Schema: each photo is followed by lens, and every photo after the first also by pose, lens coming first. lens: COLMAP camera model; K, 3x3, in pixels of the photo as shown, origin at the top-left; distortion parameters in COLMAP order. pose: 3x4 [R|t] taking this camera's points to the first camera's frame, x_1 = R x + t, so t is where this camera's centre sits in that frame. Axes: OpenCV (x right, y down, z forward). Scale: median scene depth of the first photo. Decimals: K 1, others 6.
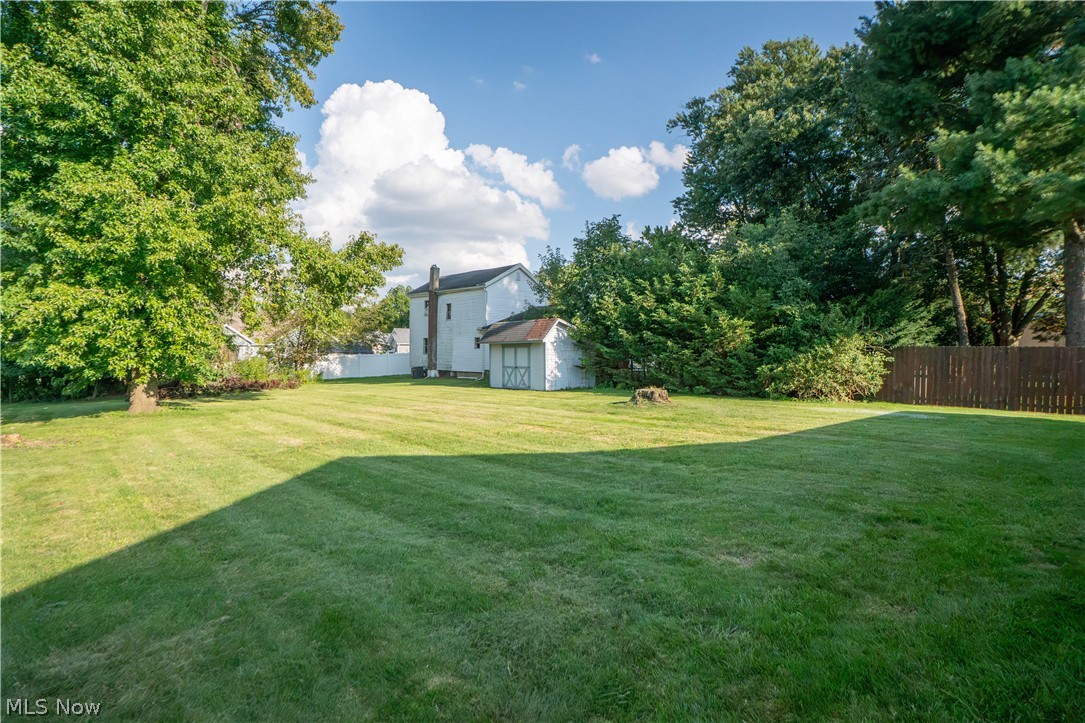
lens RADIAL K [[549.0, 0, 542.5], [0, 549.0, 361.5], [0, 0, 1]] dist [-0.002671, 0.001384]
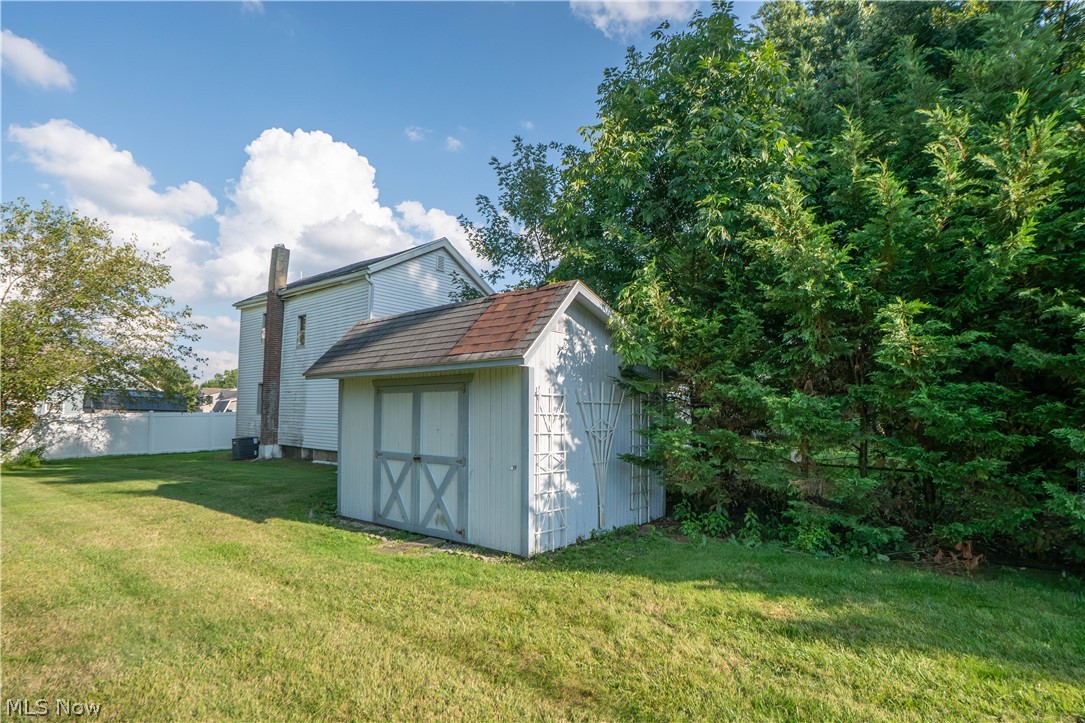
lens RADIAL K [[549.0, 0, 542.5], [0, 549.0, 361.5], [0, 0, 1]] dist [-0.002671, 0.001384]
pose [[0.991095, 0.027909, 0.130198, -0.022214], [-0.012451, 0.992928, -0.118066, -0.007265], [-0.132572, 0.115394, 0.984433, 0.719470]]
